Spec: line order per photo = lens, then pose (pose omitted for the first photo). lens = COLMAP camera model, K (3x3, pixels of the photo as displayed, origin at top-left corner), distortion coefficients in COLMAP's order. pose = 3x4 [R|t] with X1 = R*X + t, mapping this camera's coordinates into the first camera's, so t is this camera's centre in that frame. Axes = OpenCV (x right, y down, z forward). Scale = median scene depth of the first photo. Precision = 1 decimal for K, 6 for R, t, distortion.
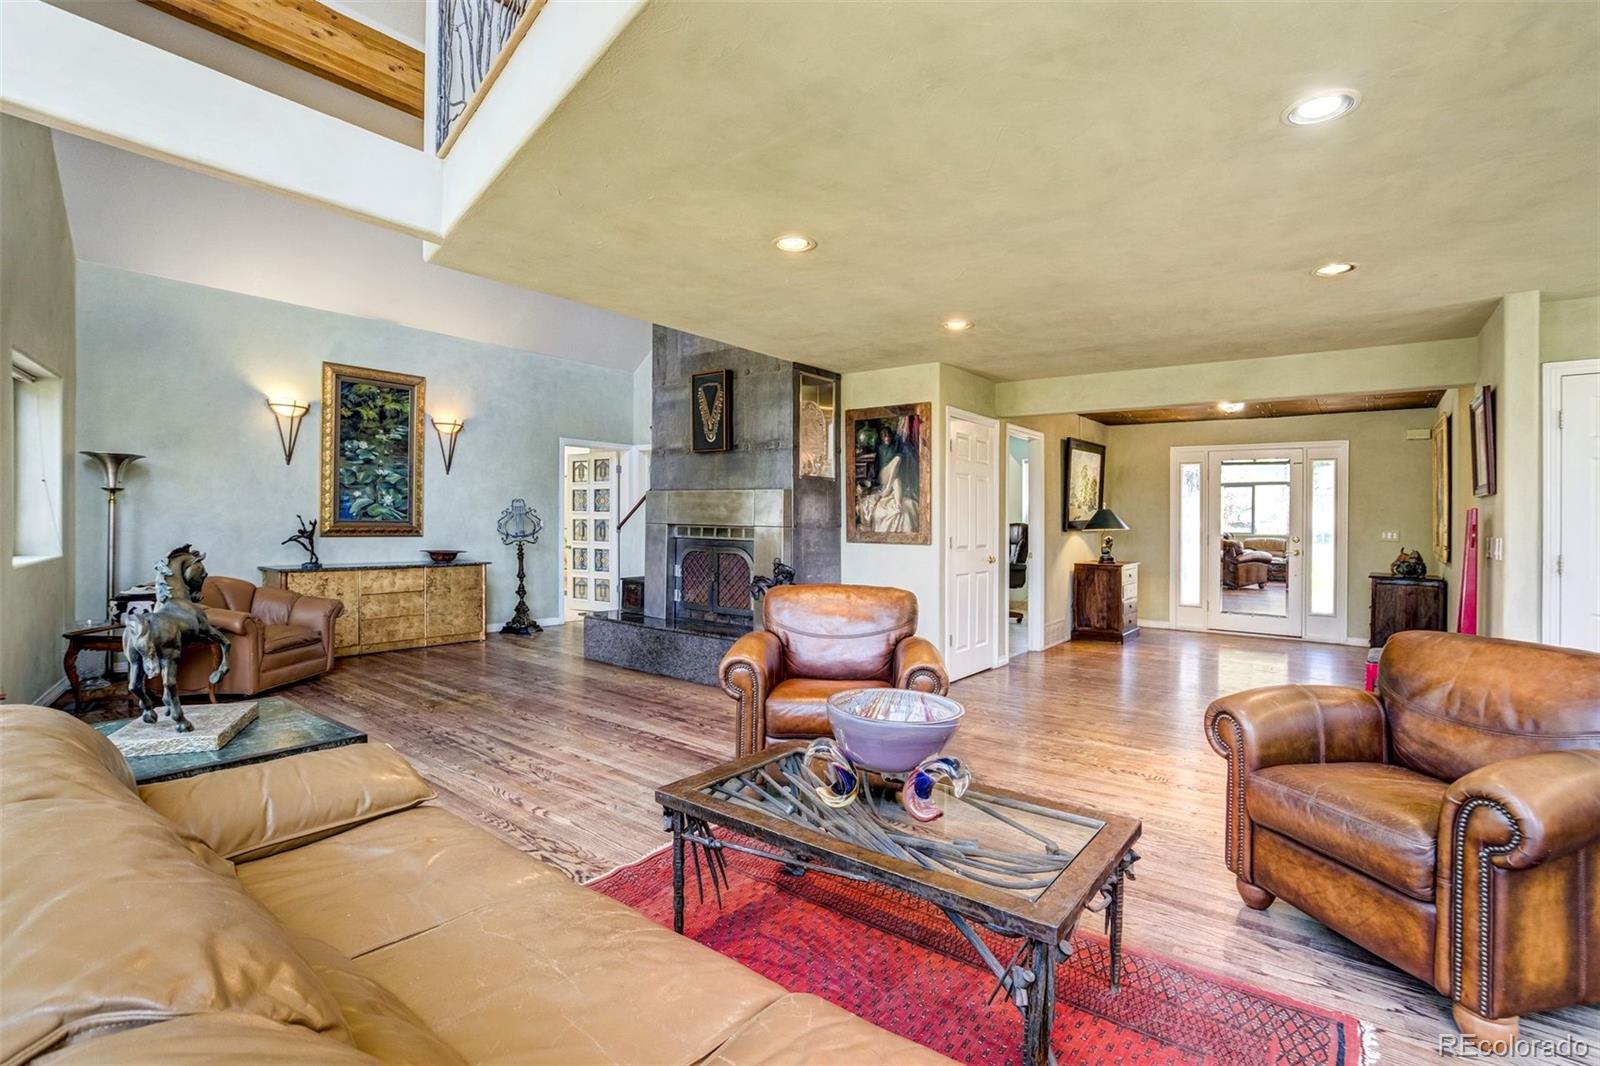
lens RADIAL K [[750.4, 0, 796.2], [0, 750.4, 515.2], [0, 0, 1]] dist [-0.034317, 0.019884]
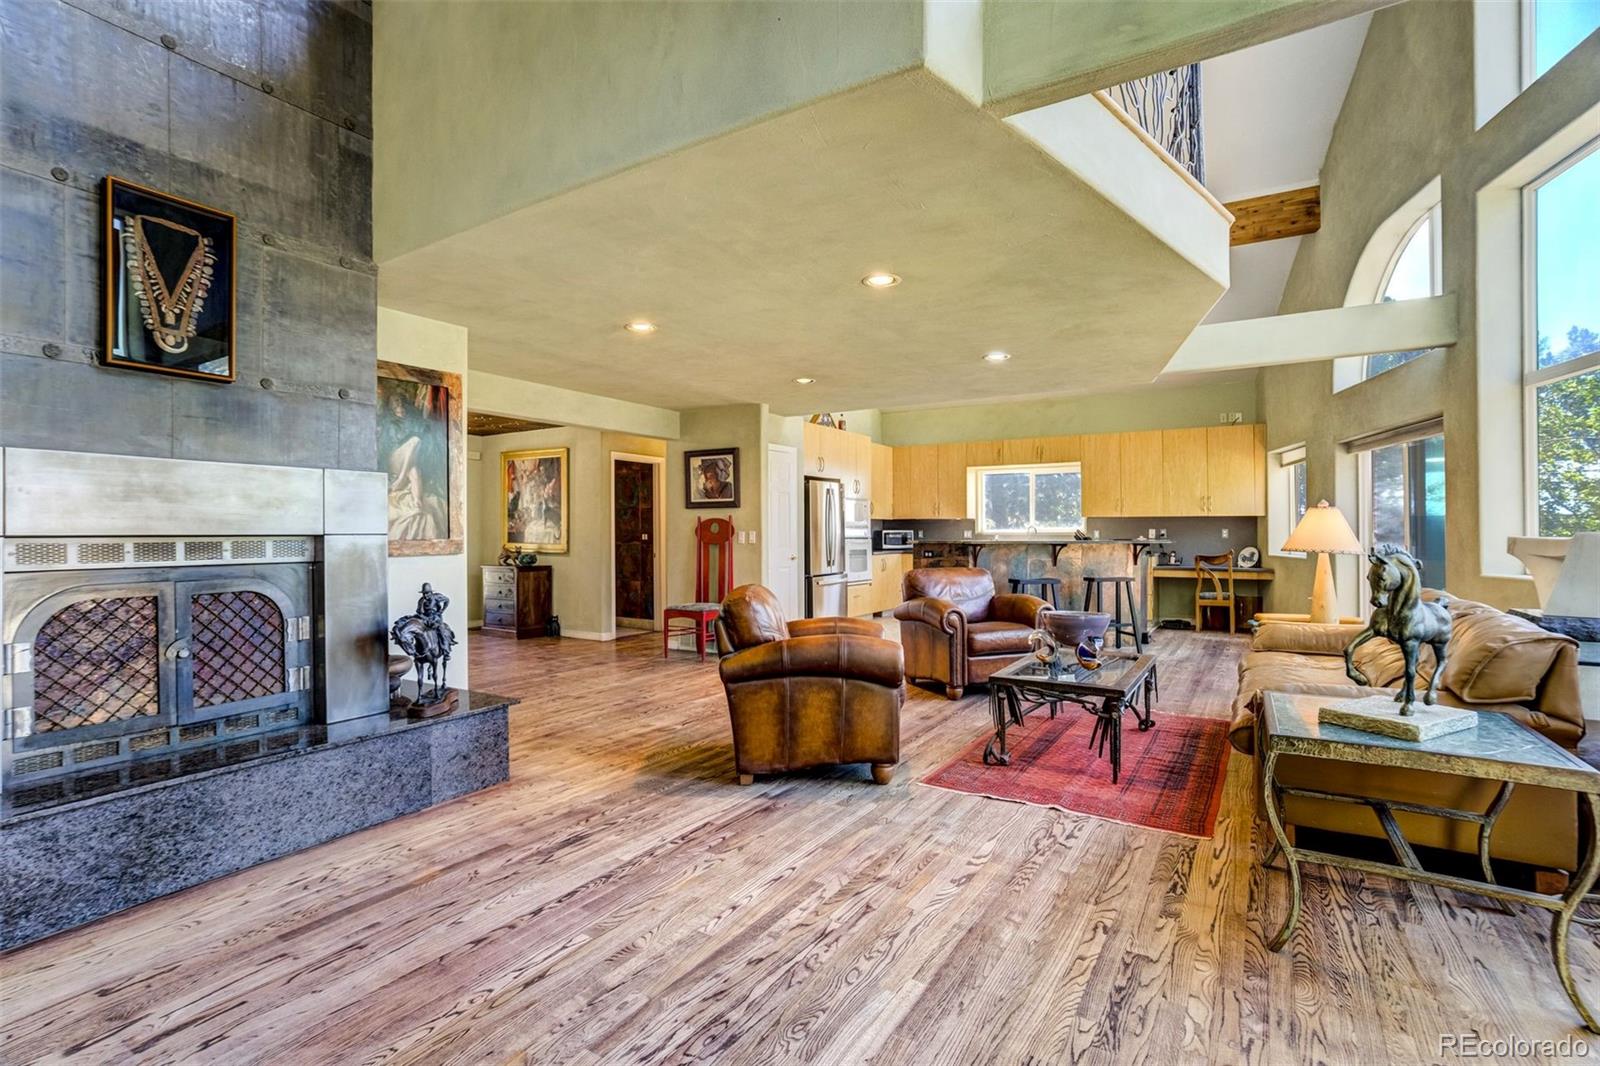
lens RADIAL K [[747.9, 0, 807.2], [0, 747.9, 529.8], [0, 0, 1]] dist [0.002734, 0.001718]
pose [[-0.107353, -0.015343, 0.994103, -0.578682], [-0.004723, 0.999878, 0.014922, 0.000508], [-0.994210, -0.003093, -0.107412, 0.632083]]
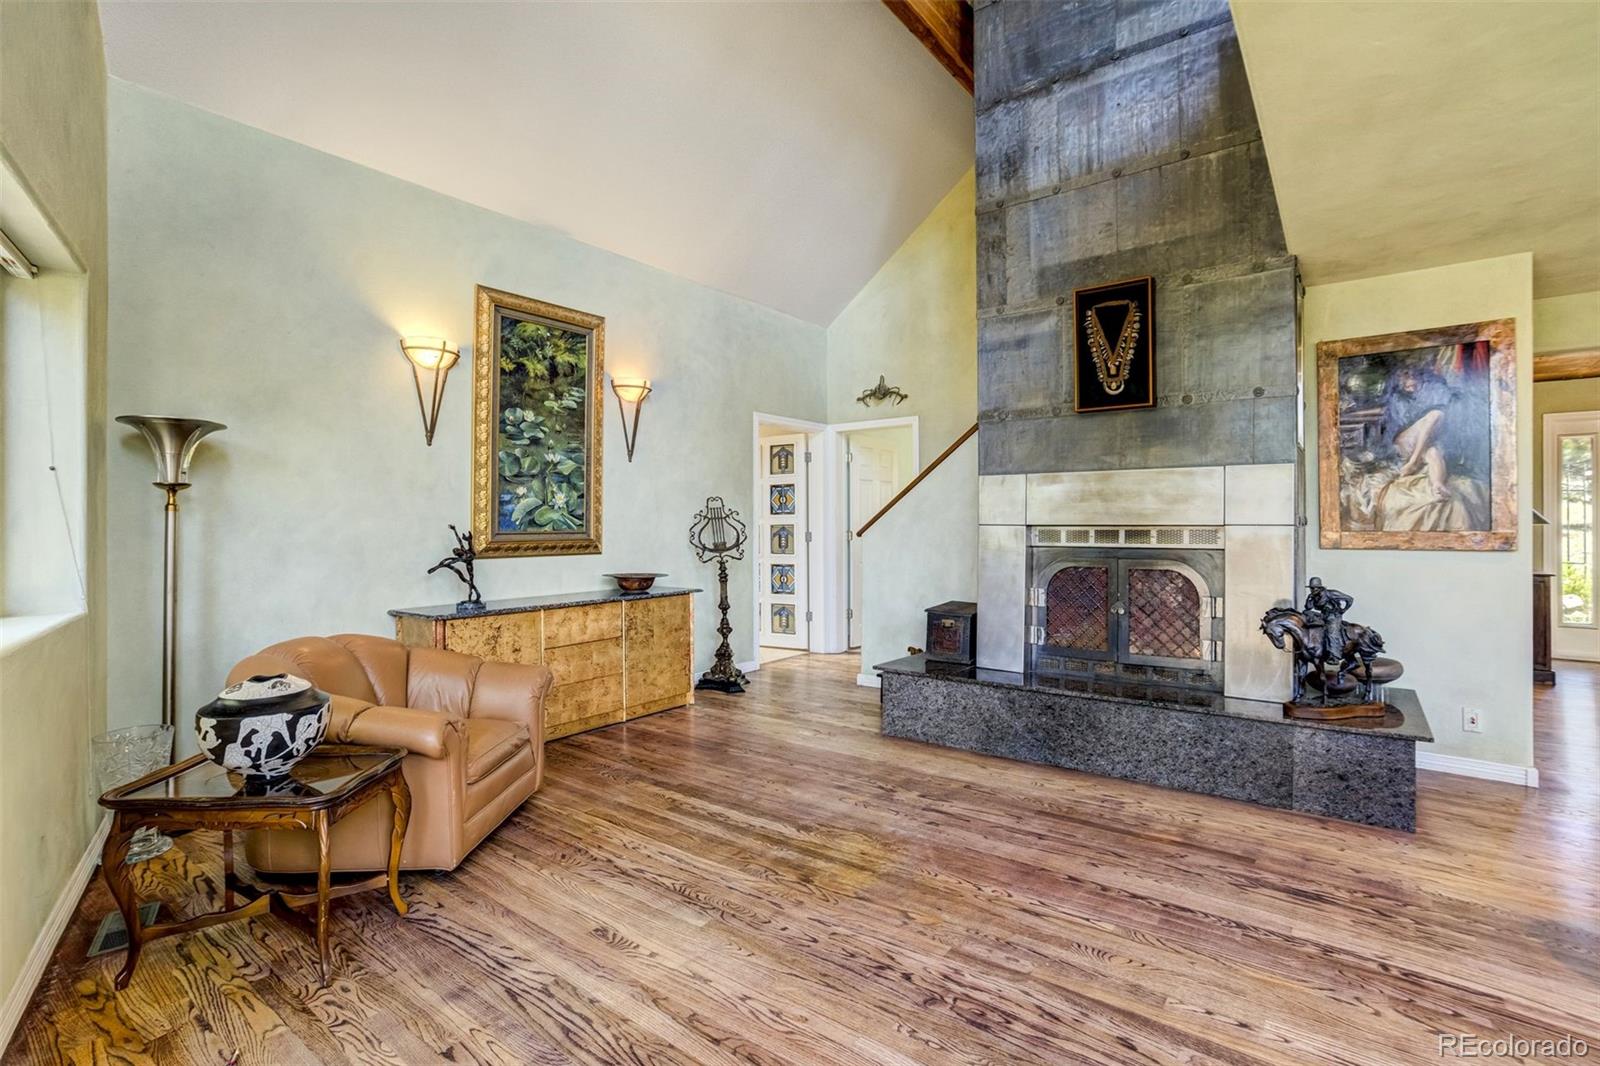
lens RADIAL K [[762.7, 0, 794.5], [0, 762.7, 507.3], [0, 0, 1]] dist [-0.033471, 0.018909]
pose [[0.999657, -0.022404, 0.013586, -0.373747], [0.022591, 0.999650, -0.013778, 0.000050], [-0.013272, 0.014080, 0.999813, 0.344221]]
